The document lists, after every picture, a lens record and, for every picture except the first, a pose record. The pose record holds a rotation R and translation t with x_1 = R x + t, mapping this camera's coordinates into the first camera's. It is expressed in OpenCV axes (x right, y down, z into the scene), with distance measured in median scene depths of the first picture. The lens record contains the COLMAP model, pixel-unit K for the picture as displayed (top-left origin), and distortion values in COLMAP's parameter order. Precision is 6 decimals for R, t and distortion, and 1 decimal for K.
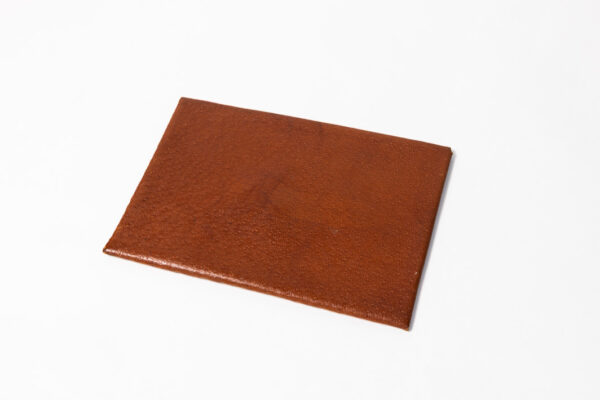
lens RADIAL K [[732.6, 0, 300.0], [0, 732.6, 200.0], [0, 0, 1]] dist [-0.003947, -0.002377]
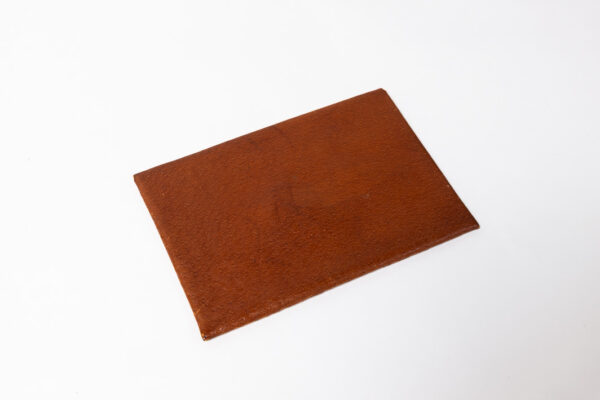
lens RADIAL K [[732.6, 0, 300.0], [0, 732.6, 200.0], [0, 0, 1]] dist [-0.003947, -0.002377]
pose [[0.741519, -0.509961, 0.435993, -0.481885], [0.521755, 0.846839, 0.103129, -0.111201], [-0.421807, 0.151009, 0.894022, 0.077522]]
